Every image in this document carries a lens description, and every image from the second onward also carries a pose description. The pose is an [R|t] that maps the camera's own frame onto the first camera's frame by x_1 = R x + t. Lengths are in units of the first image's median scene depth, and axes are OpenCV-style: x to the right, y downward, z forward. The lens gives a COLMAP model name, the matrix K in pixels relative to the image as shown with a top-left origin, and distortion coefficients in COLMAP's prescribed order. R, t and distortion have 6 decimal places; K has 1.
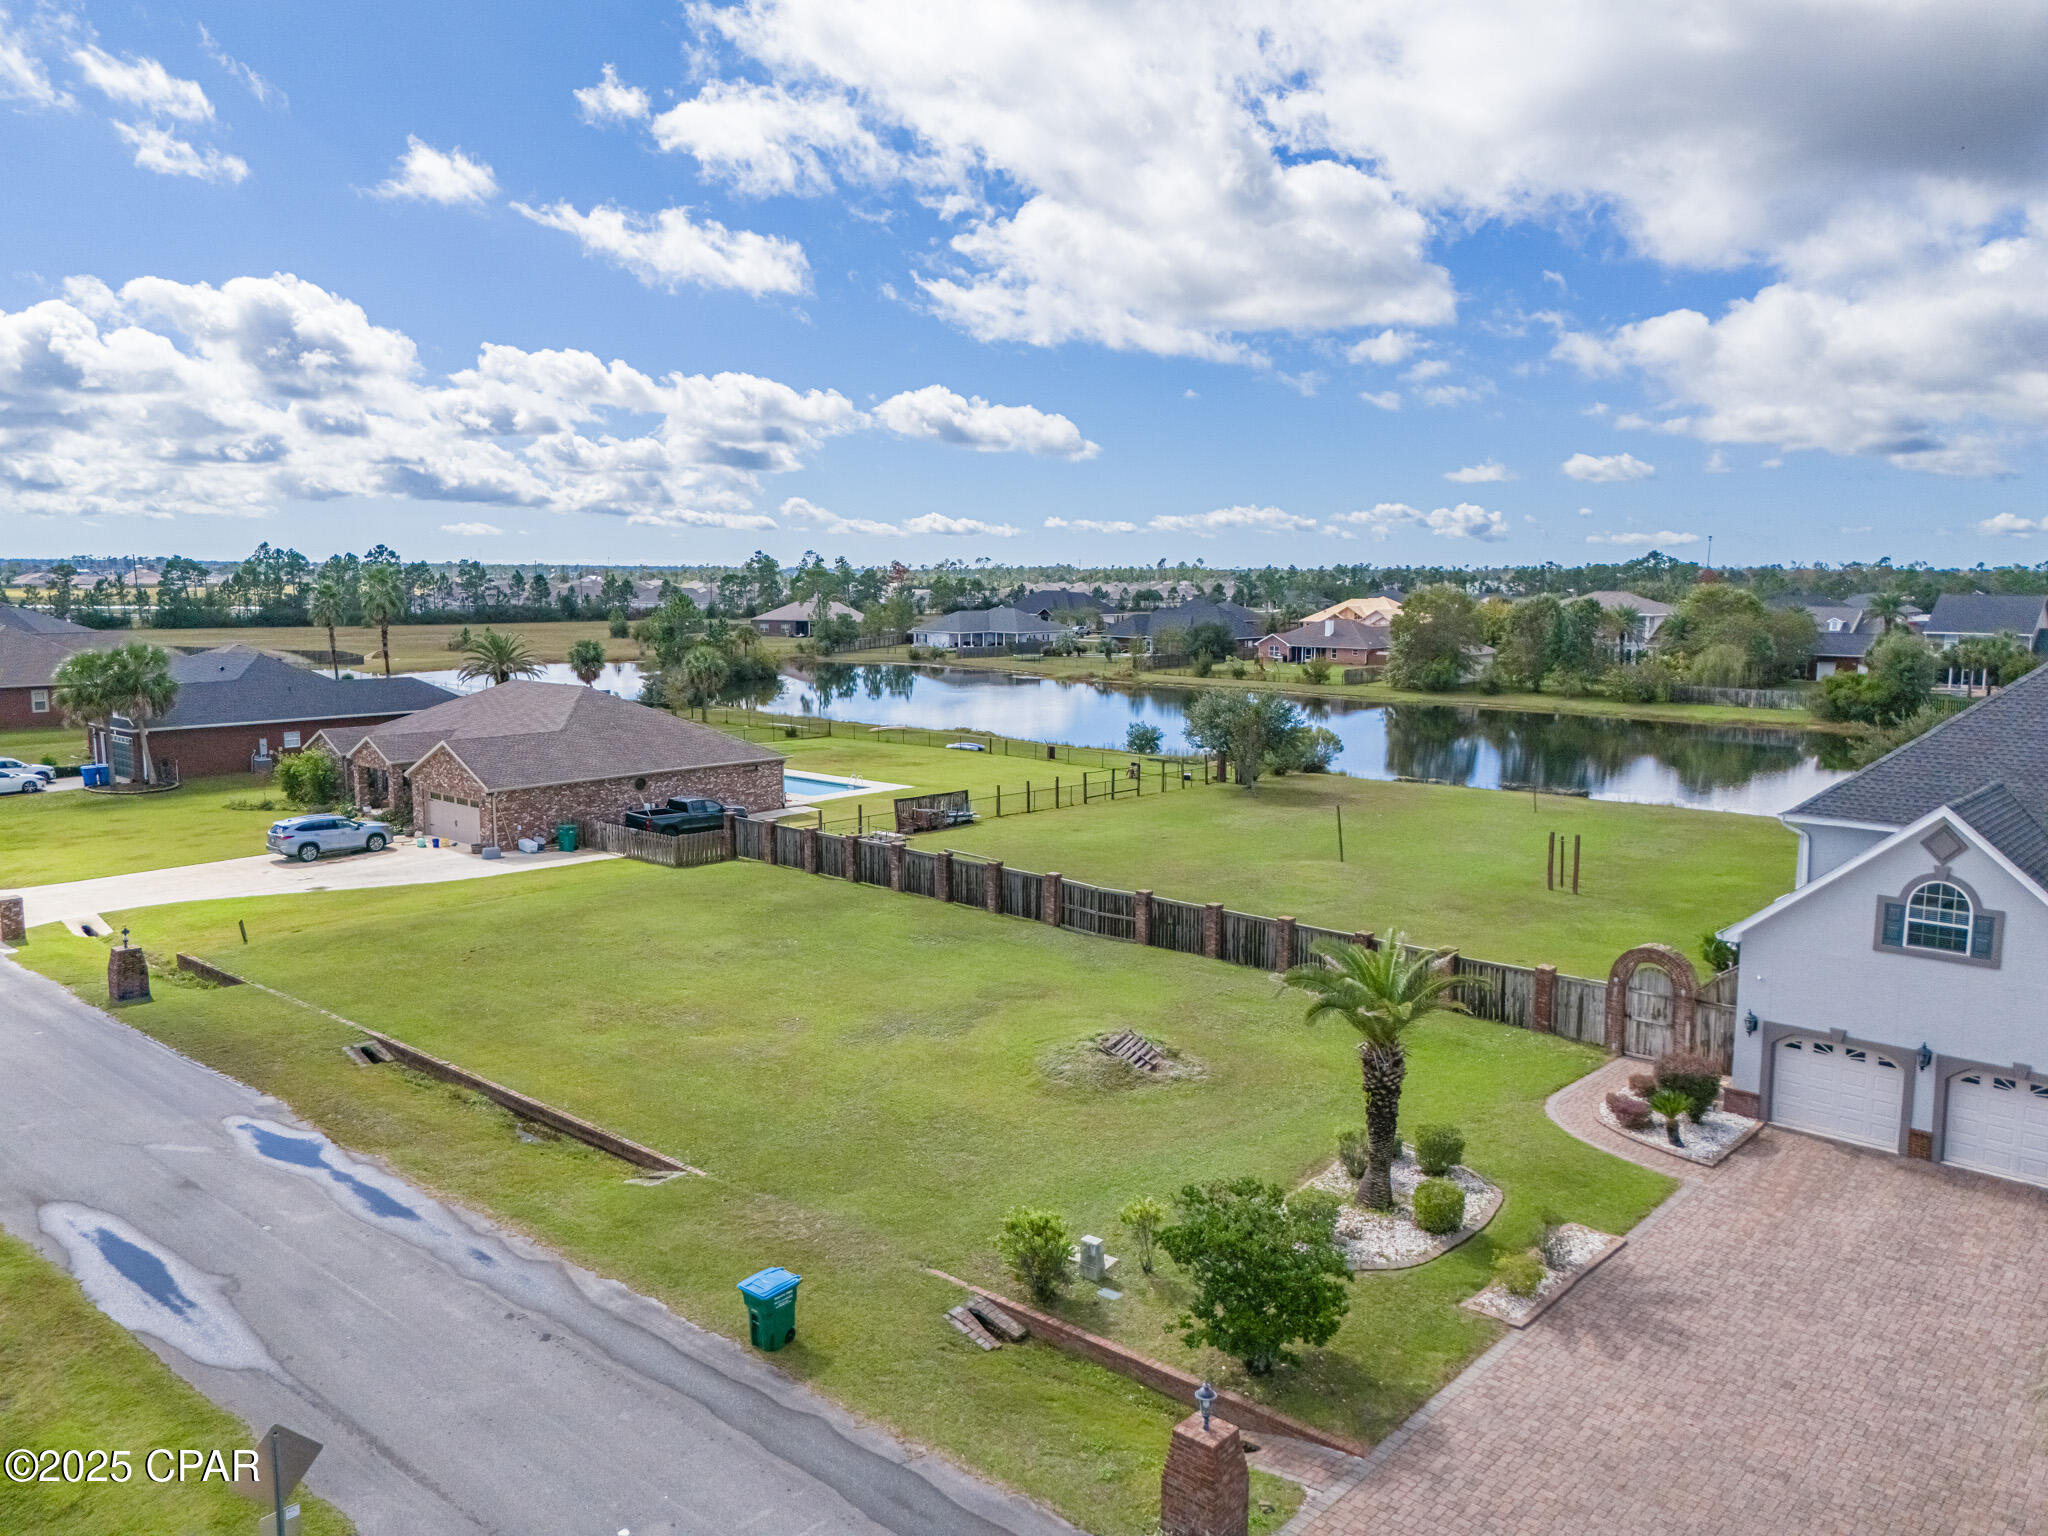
lens RADIAL K [[1501.1, 0, 1039.1], [0, 1501.1, 764.9], [0, 0, 1]] dist [0.120803, -0.191810]
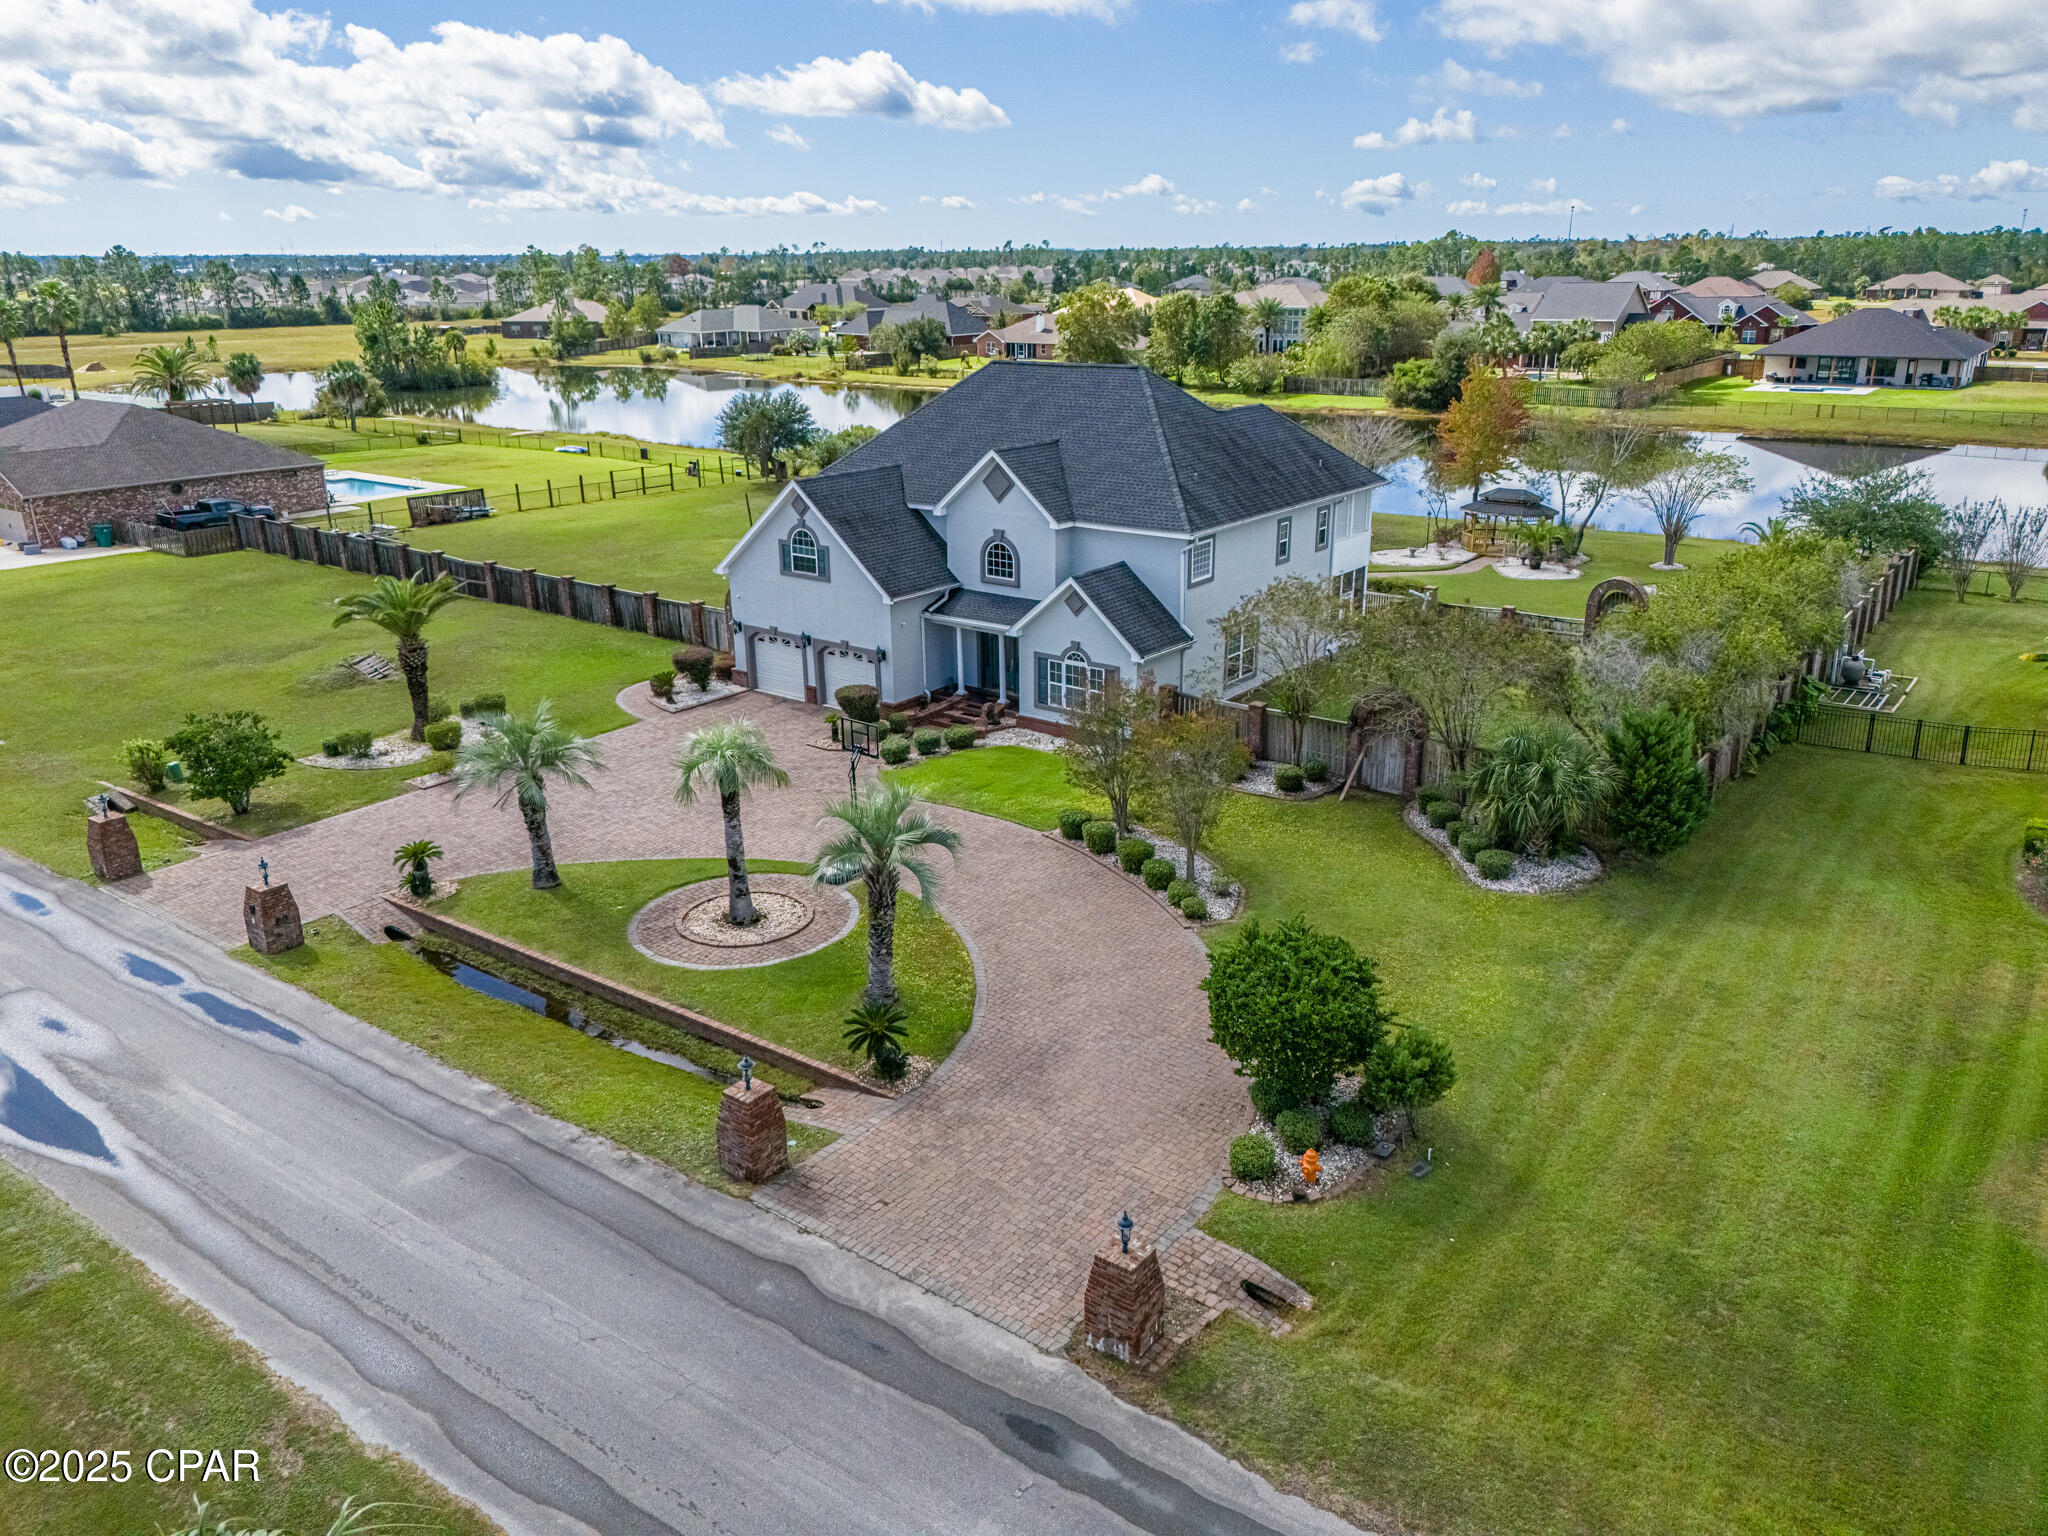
lens RADIAL K [[1507.4, 0, 1028.4], [0, 1507.4, 765.8], [0, 0, 1]] dist [0.063425, -0.056734]
pose [[0.996747, -0.040843, 0.069482, 0.310038], [0.026382, 0.979936, 0.197559, 0.006054], [-0.076157, -0.195084, 0.977825, -0.262855]]
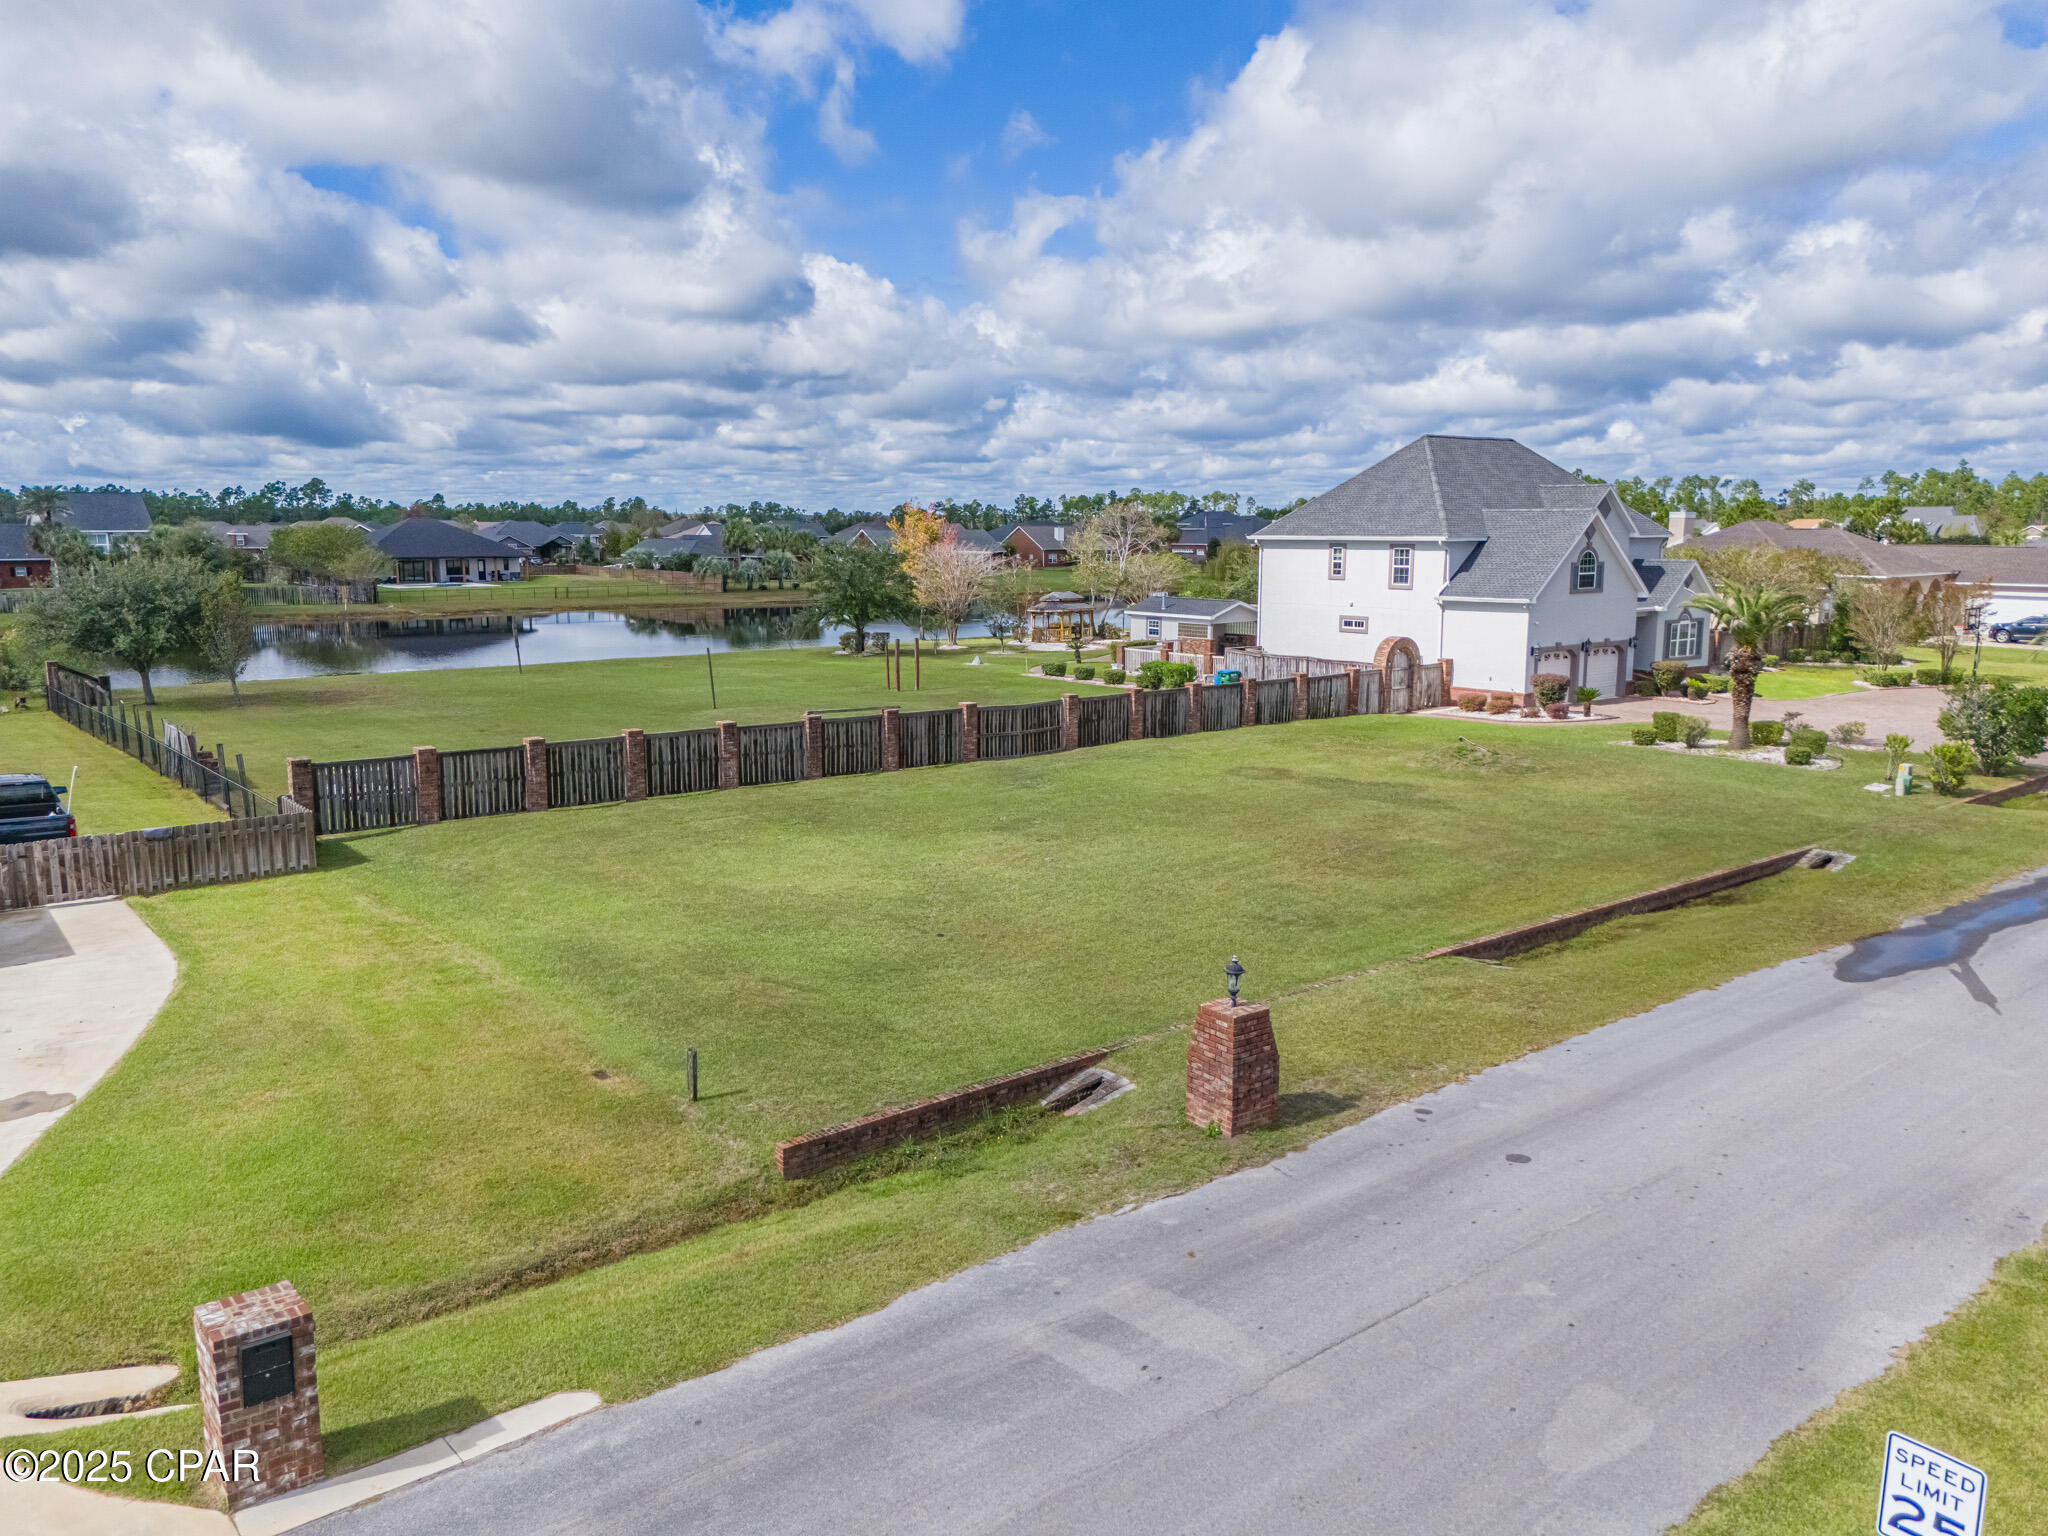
lens RADIAL K [[1507.4, 0, 1028.4], [0, 1507.4, 765.8], [0, 0, 1]] dist [0.063425, -0.056734]
pose [[0.153981, -0.154306, 0.975951, -0.610058], [0.129286, 0.982385, 0.134925, -0.002307], [-0.979579, 0.105401, 0.171218, 0.608406]]
